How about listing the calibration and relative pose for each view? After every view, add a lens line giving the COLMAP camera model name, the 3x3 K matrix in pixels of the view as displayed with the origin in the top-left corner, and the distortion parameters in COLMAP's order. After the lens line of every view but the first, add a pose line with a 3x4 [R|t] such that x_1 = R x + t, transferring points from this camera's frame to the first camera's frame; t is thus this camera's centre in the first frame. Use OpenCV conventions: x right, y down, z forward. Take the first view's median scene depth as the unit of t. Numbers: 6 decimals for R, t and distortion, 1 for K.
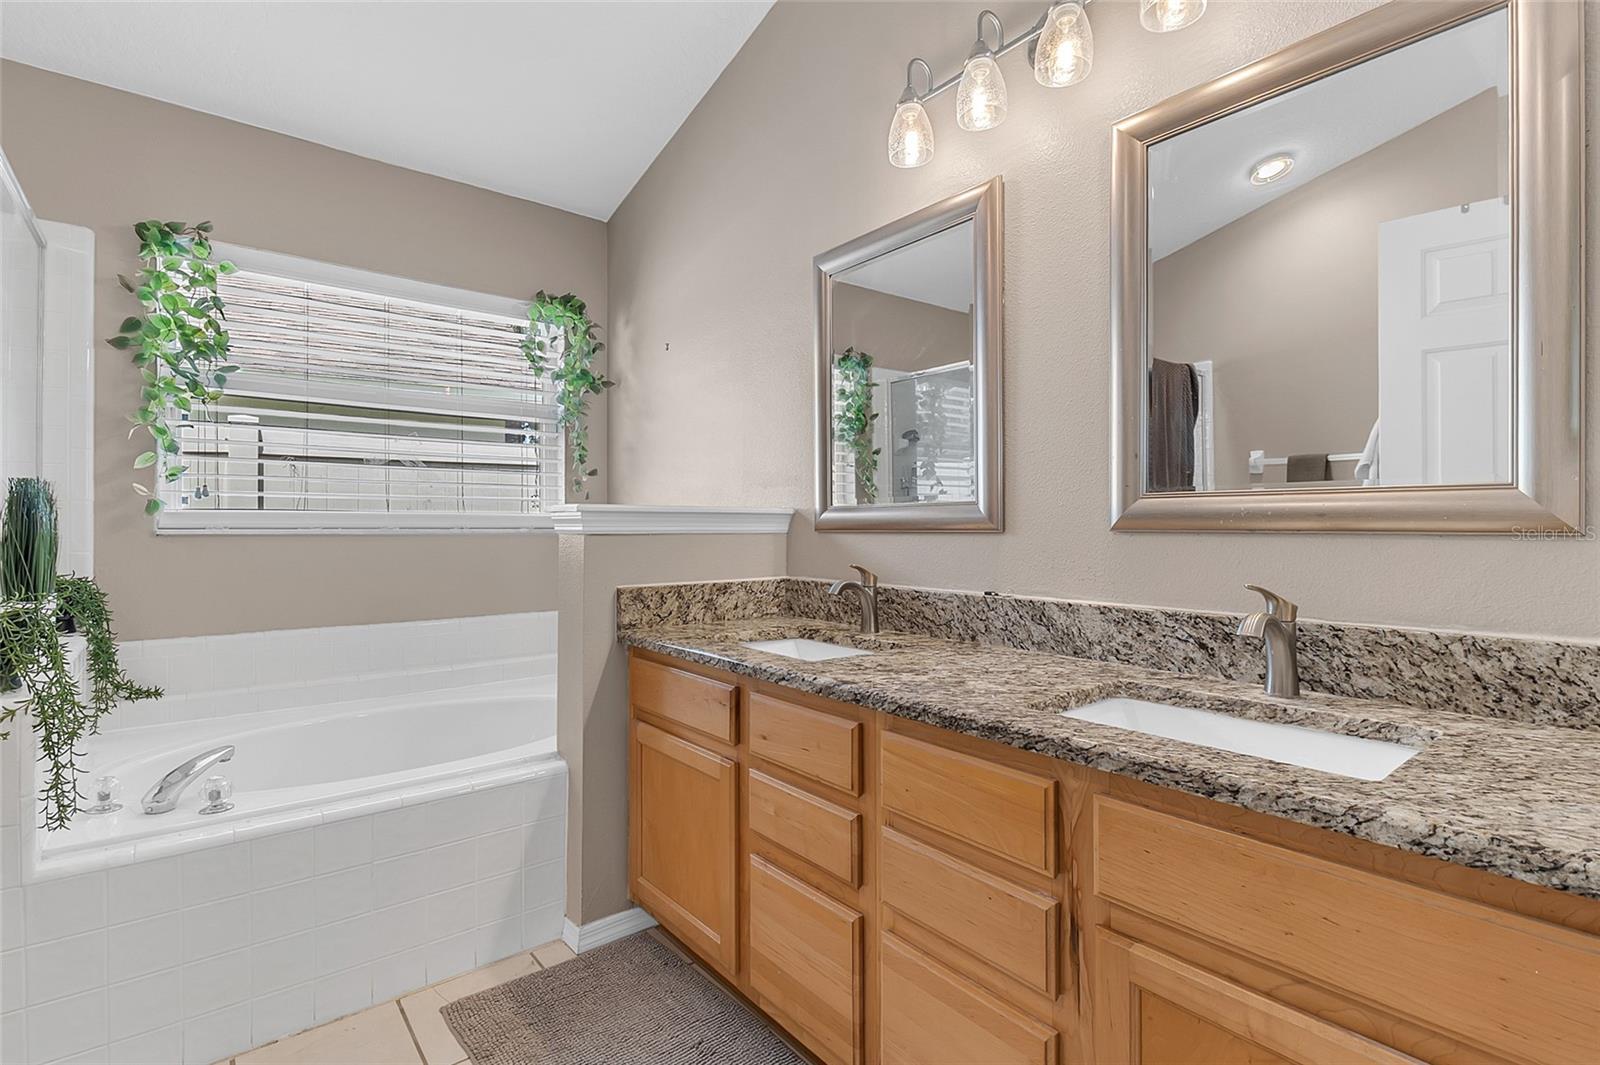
lens RADIAL K [[749.9, 0, 749.9], [0, 749.9, 523.5], [0, 0, 1]] dist [0.003712, -0.002066]
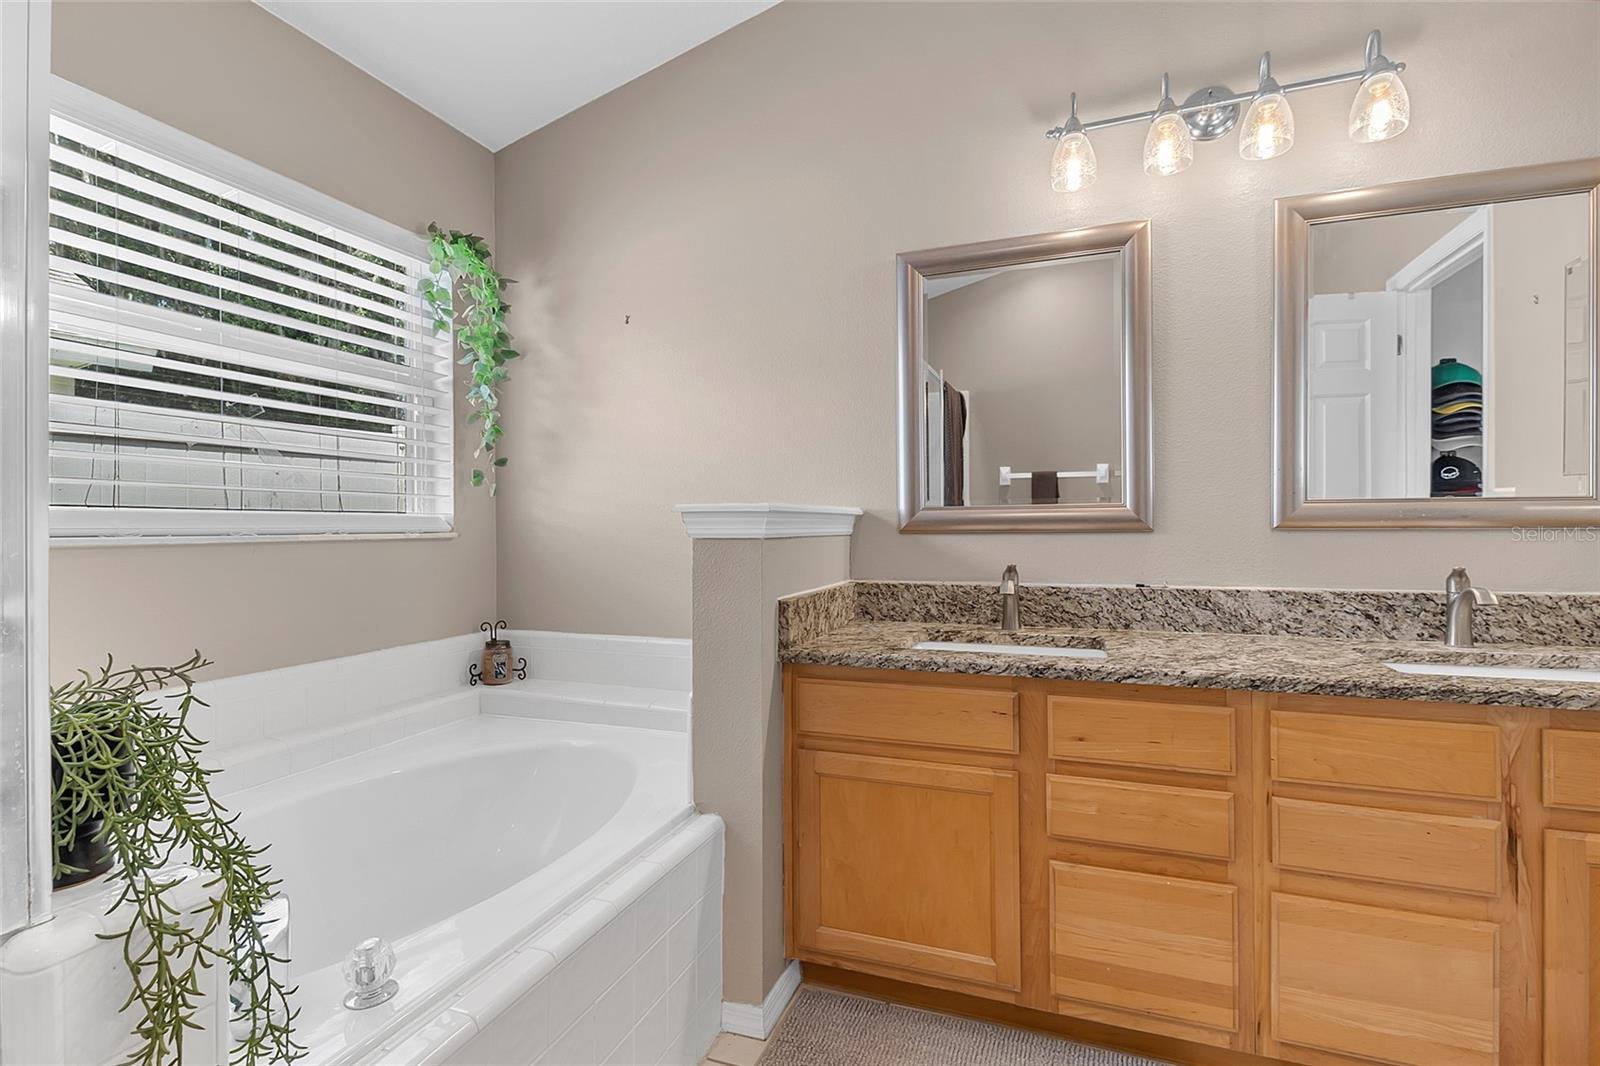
lens RADIAL K [[749.9, 0, 789.8], [0, 749.9, 530.0], [0, 0, 1]] dist [0.003712, -0.002066]
pose [[0.854062, -0.004777, 0.520149, -0.838669], [0.002522, 0.999984, 0.005044, 0.002303], [-0.520165, -0.002996, 0.854060, 0.356681]]
